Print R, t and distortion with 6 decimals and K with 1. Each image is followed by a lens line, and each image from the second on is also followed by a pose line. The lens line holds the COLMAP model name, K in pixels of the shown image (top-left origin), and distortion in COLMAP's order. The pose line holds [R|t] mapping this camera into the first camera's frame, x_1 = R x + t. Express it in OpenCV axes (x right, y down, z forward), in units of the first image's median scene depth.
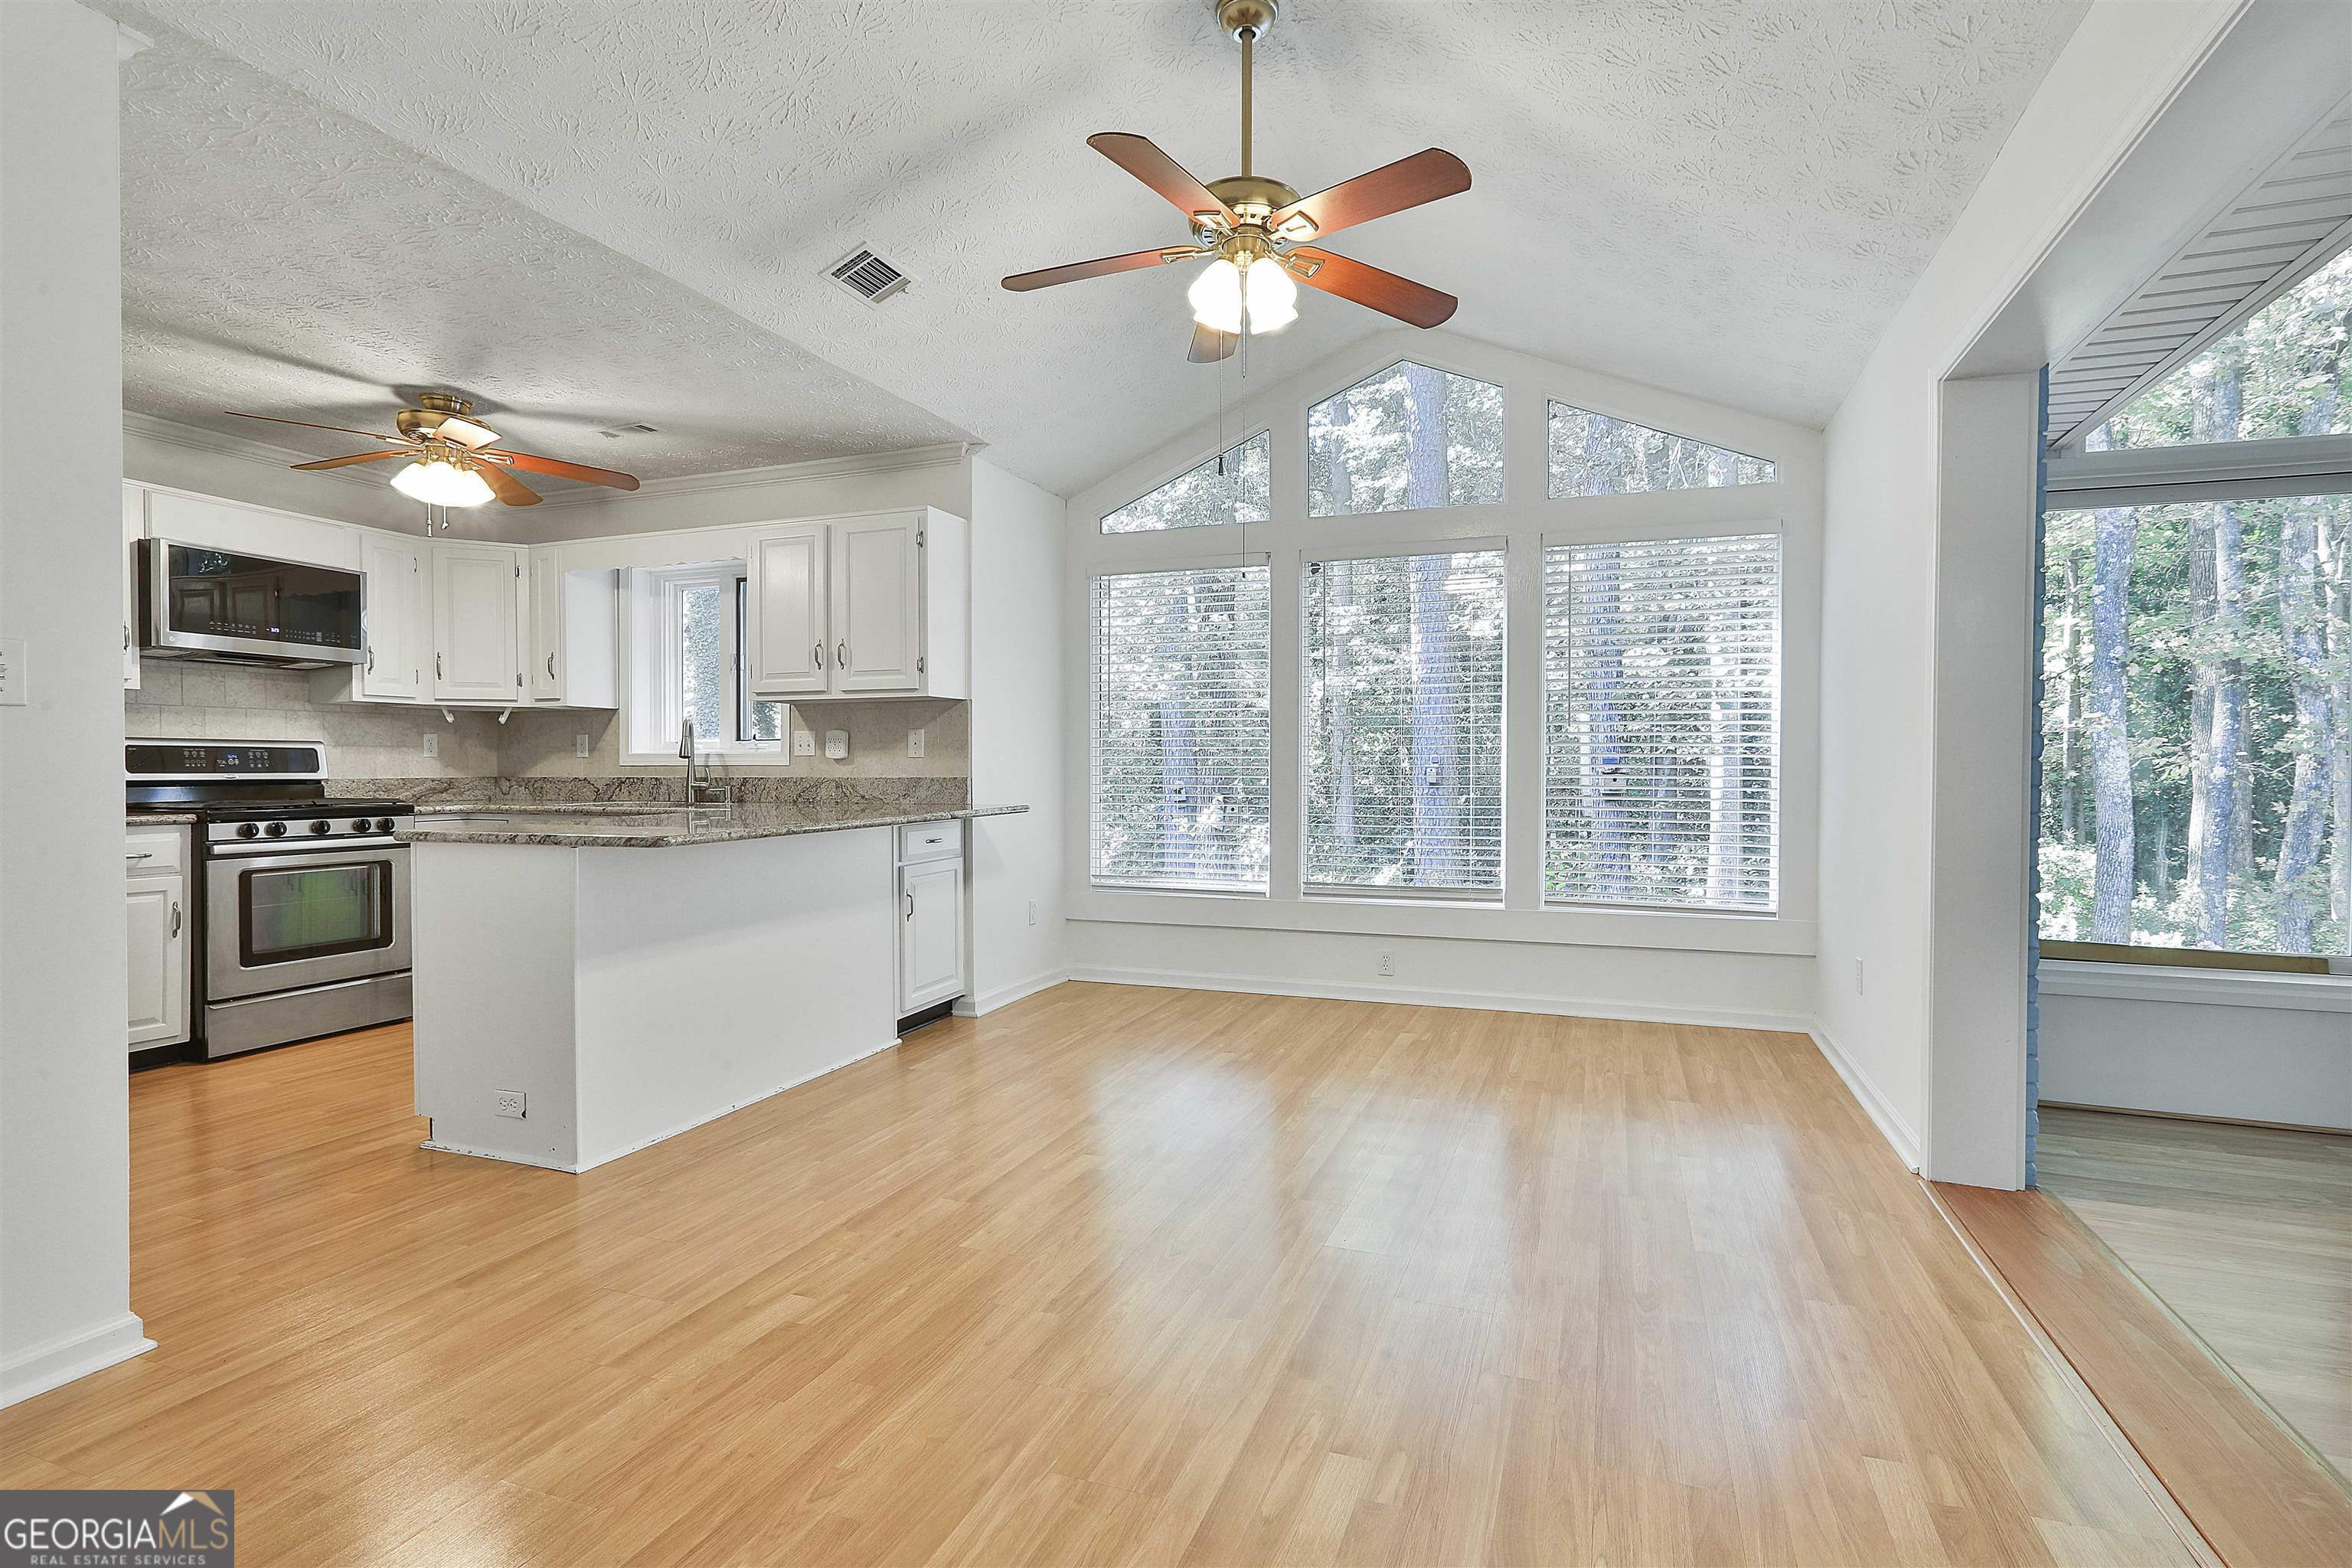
lens RADIAL K [[1137.4, 0, 1181.5], [0, 1137.4, 776.5], [0, 0, 1]] dist [-0.006292, 0.004505]
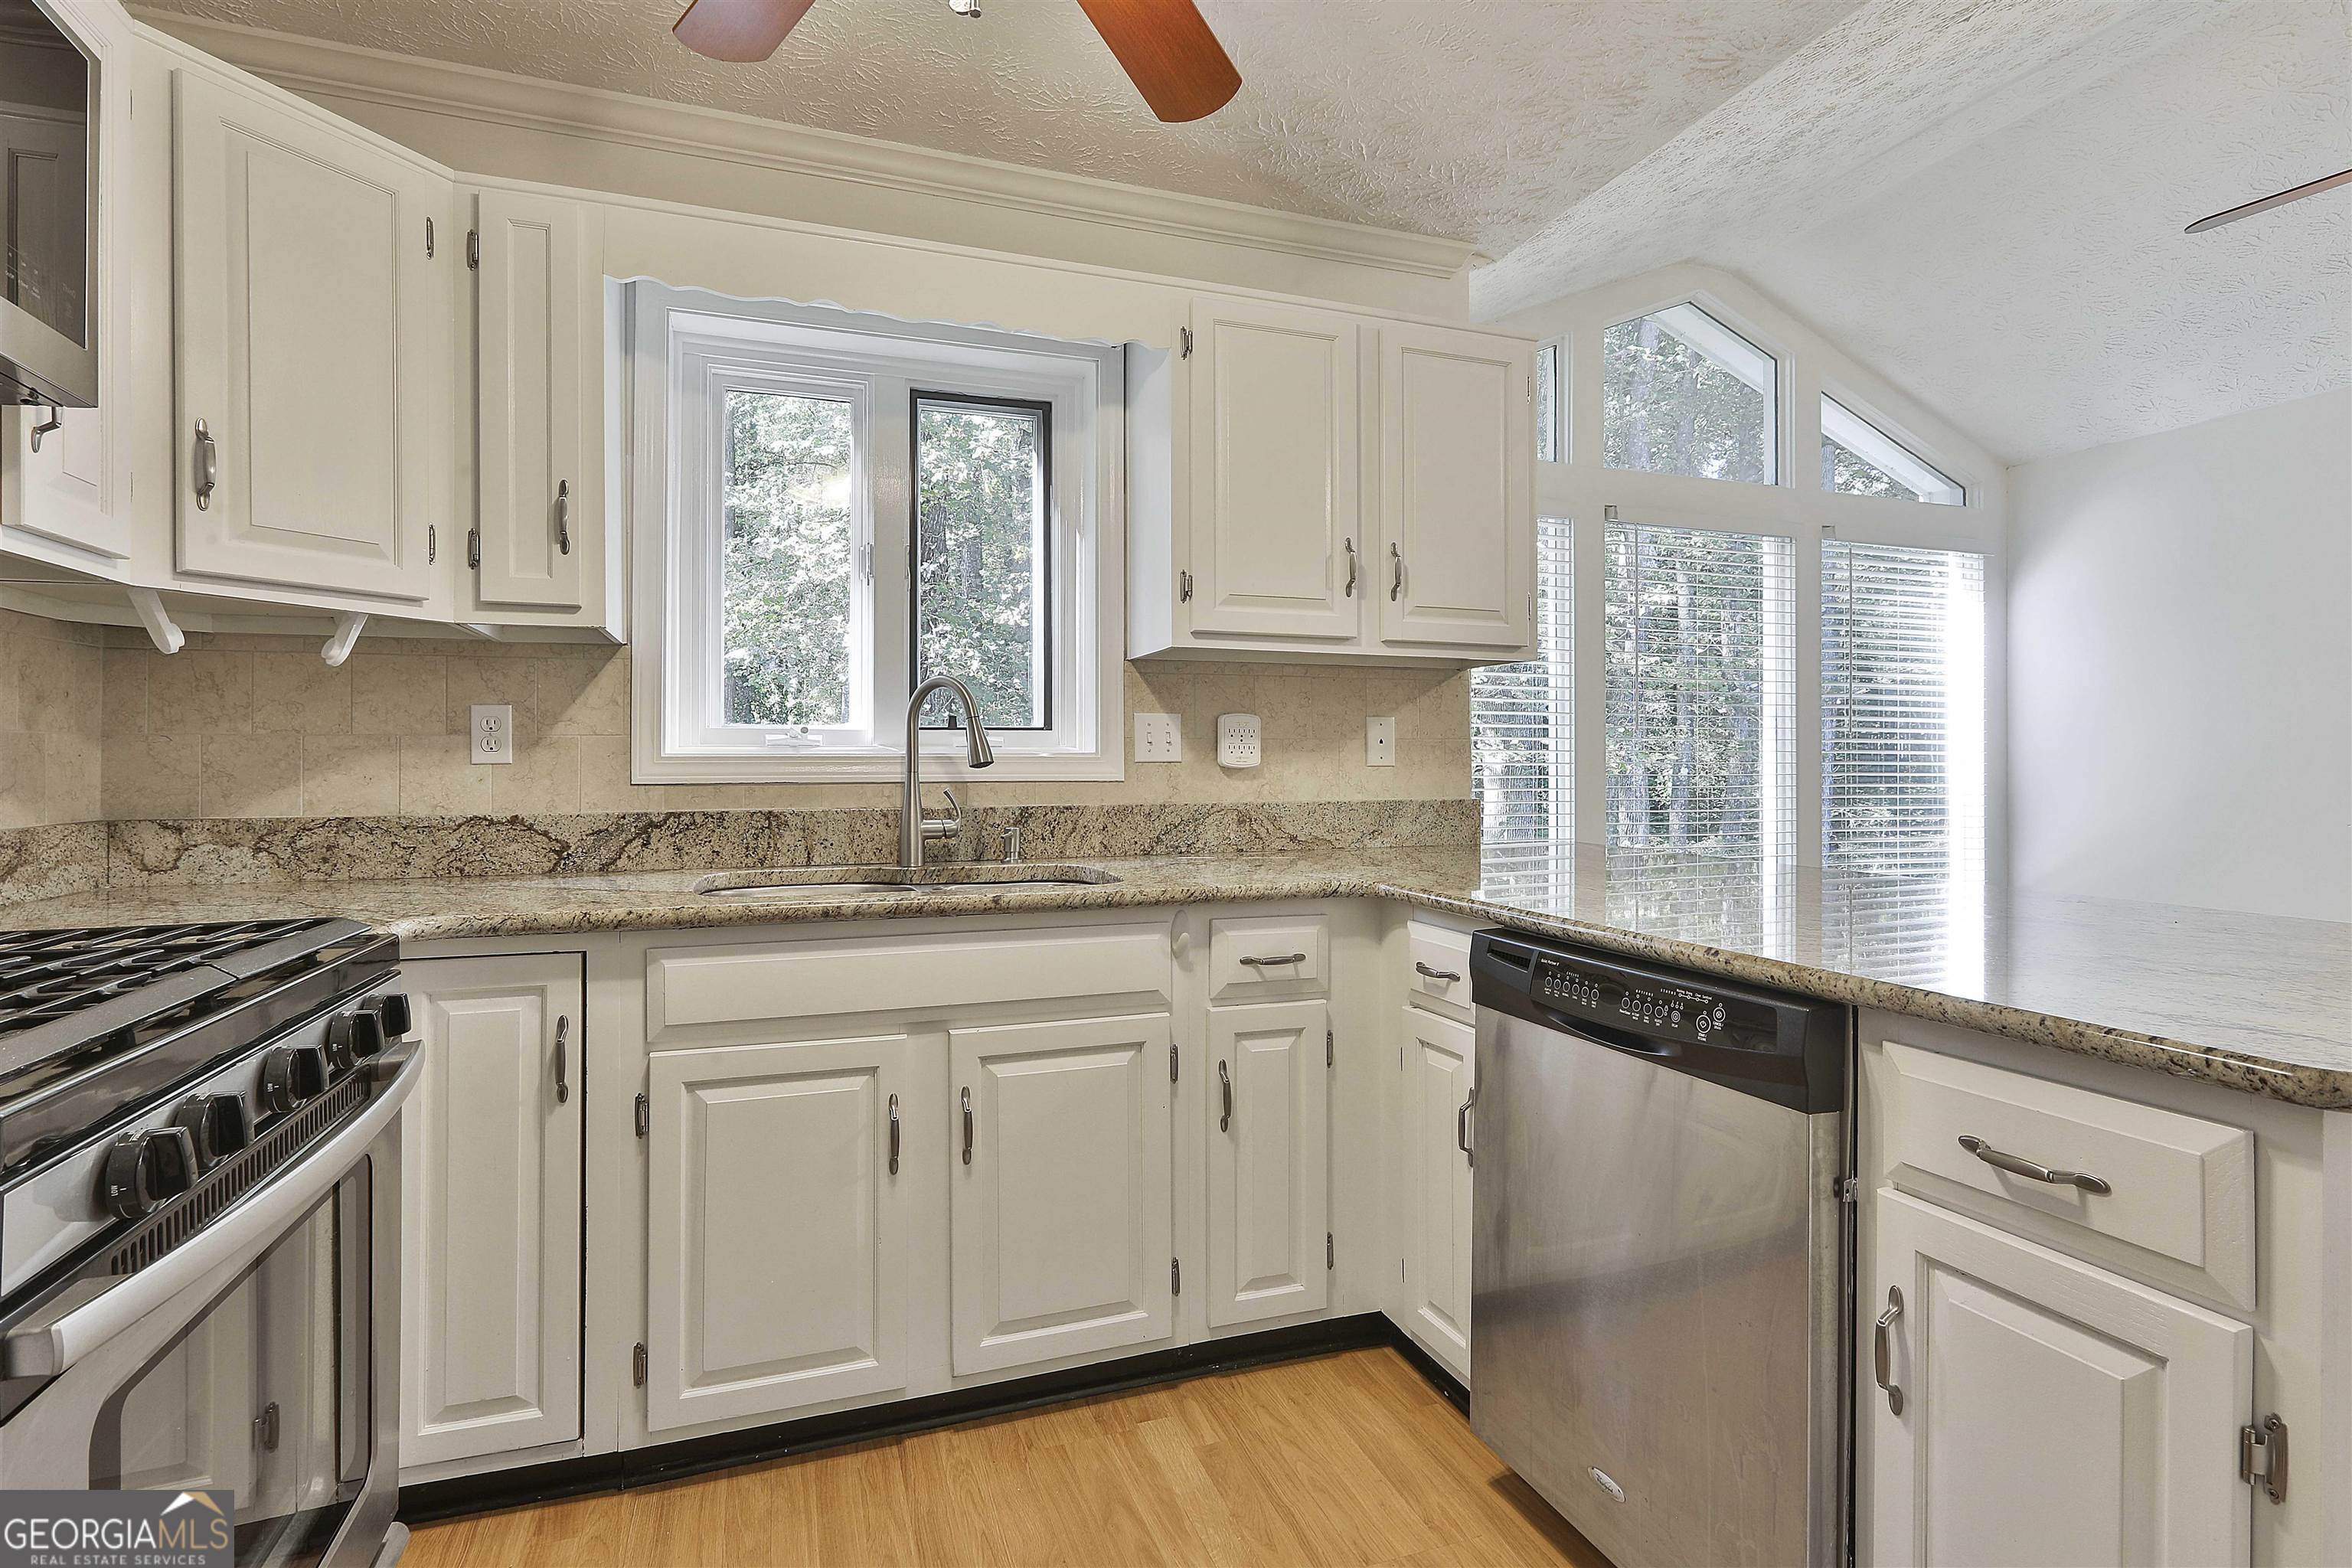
lens RADIAL K [[1137.4, 0, 1196.8], [0, 1137.4, 754.4], [0, 0, 1]] dist [-0.006292, 0.004505]
pose [[0.765379, 0.005703, 0.643554, -0.688817], [0.006200, 0.999849, -0.016235, -0.013998], [-0.643550, 0.016416, 0.765228, 0.638562]]
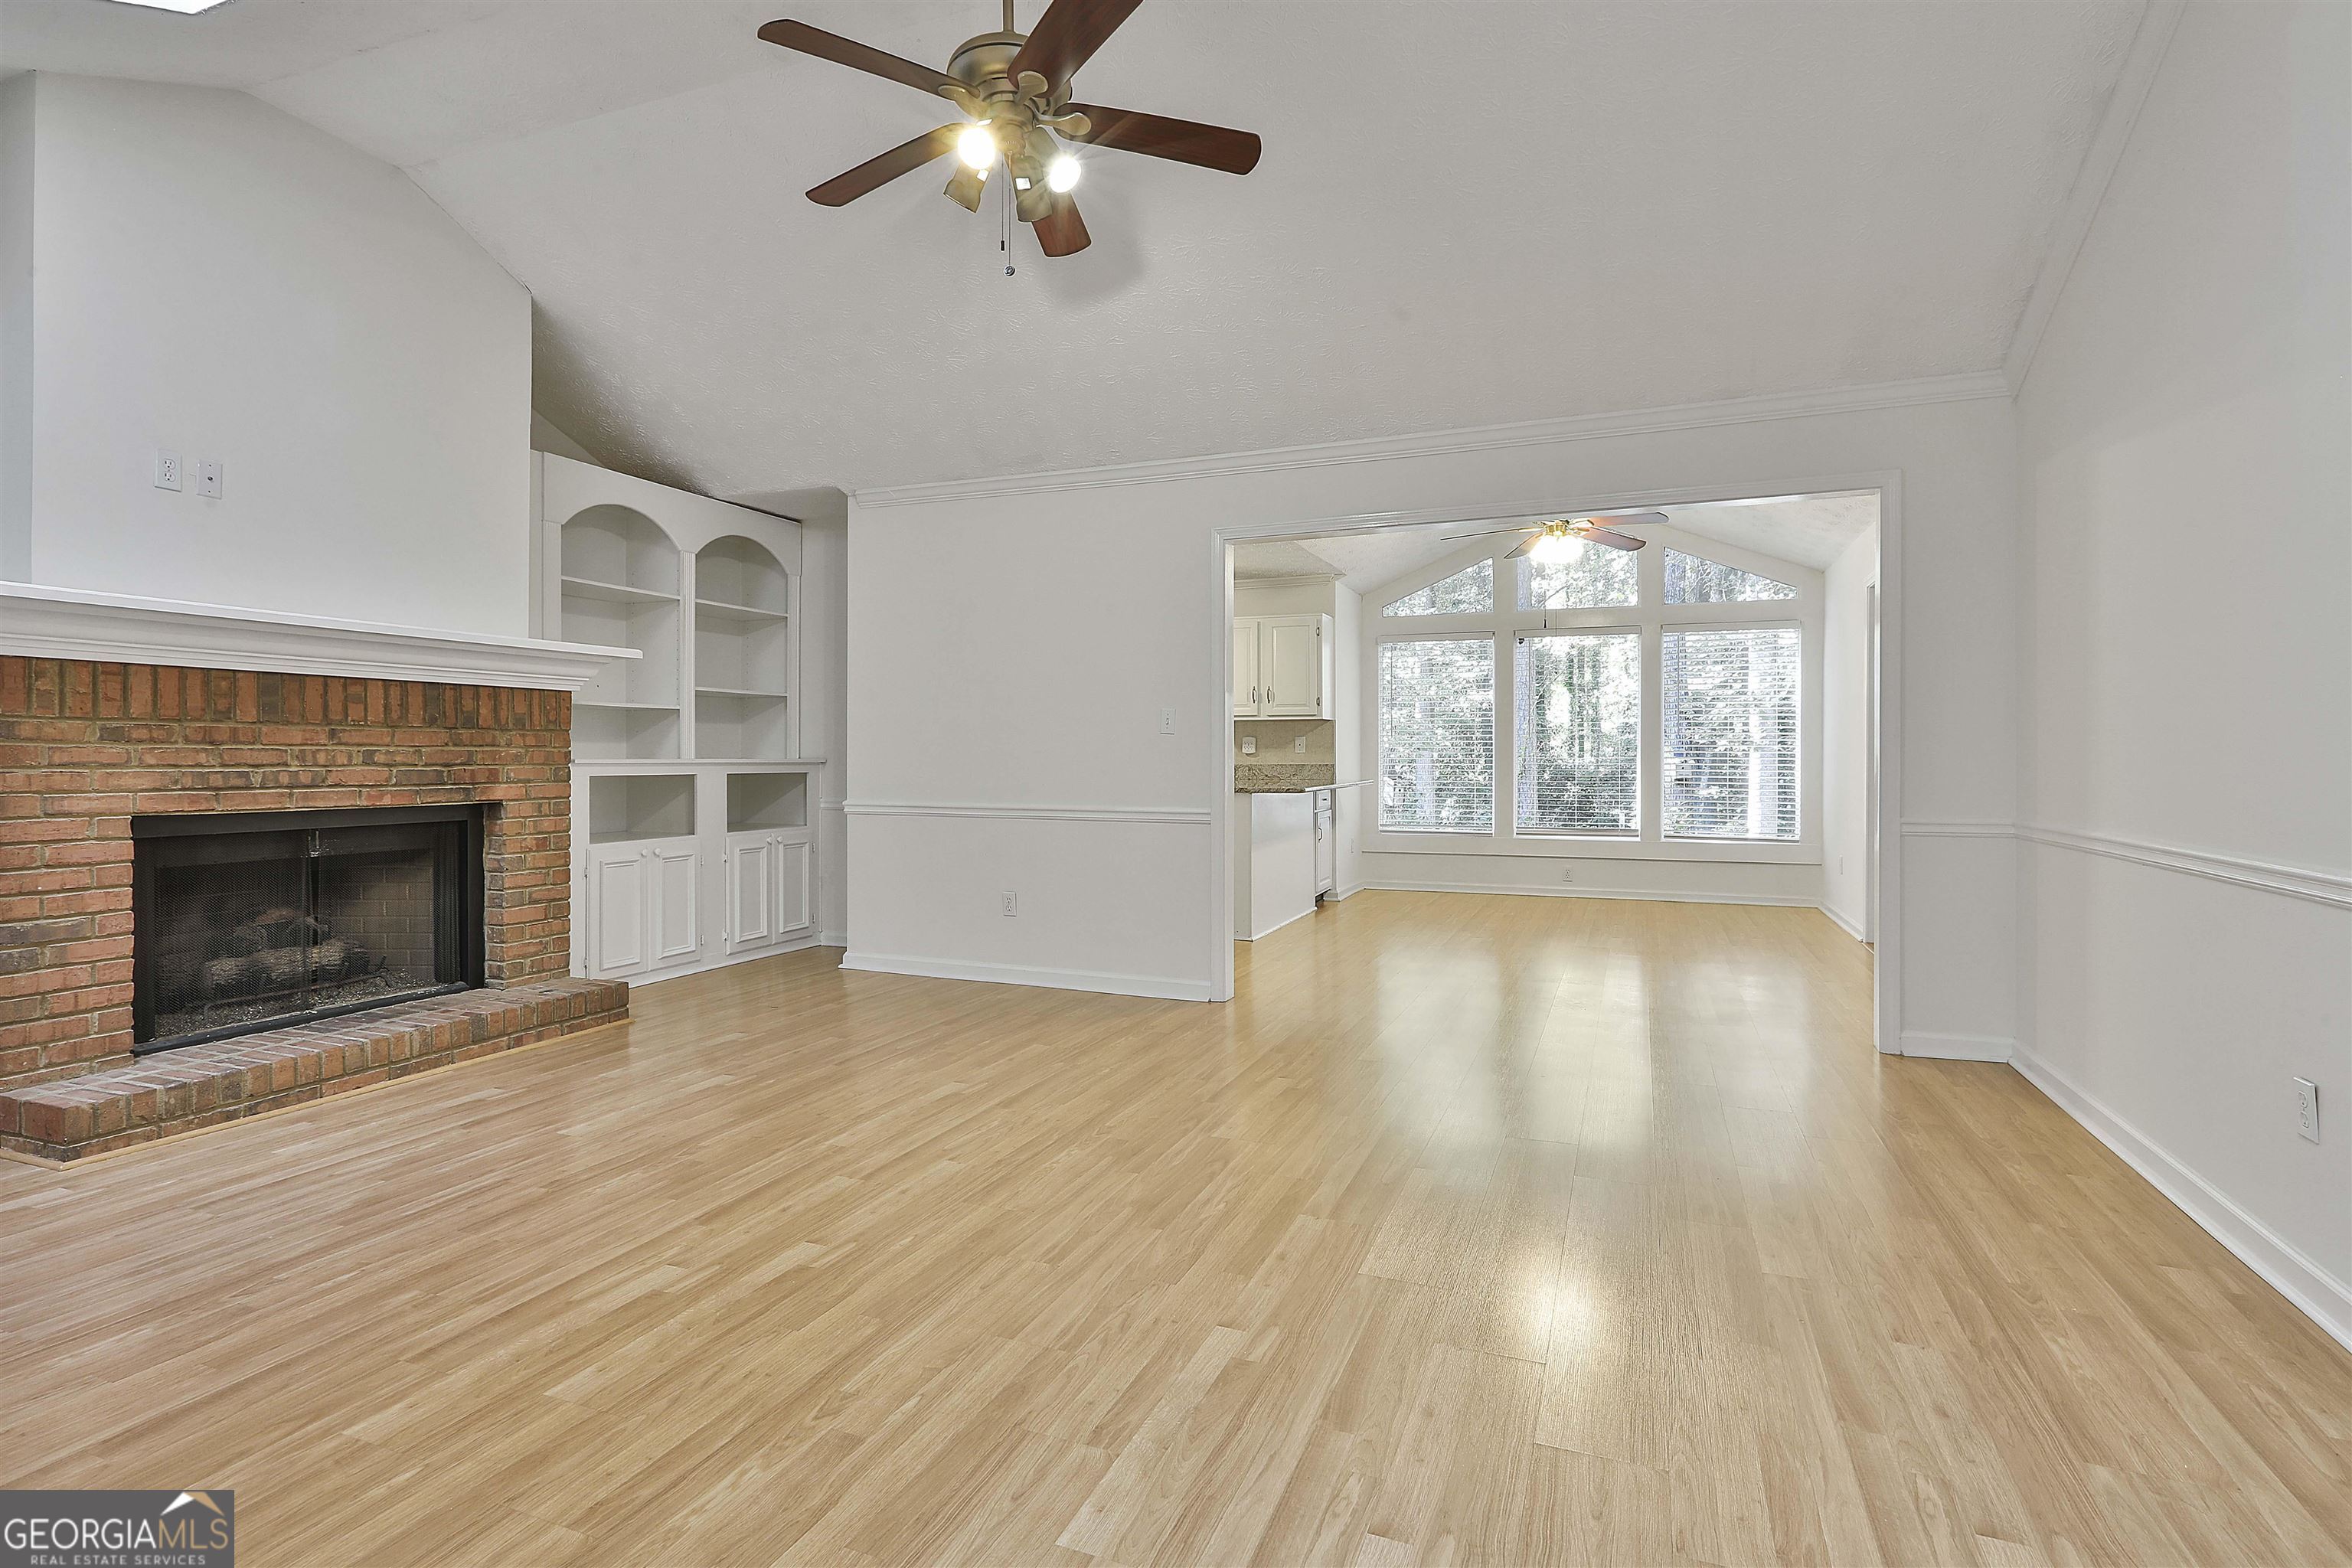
lens RADIAL K [[1137.4, 0, 1176.1], [0, 1137.4, 759.1], [0, 0, 1]] dist [-0.006292, 0.004505]
pose [[0.999965, -0.003084, -0.007713, -0.424249], [0.003078, 0.999995, -0.000744, -0.006755], [0.007716, 0.000720, 0.999970, -0.764719]]
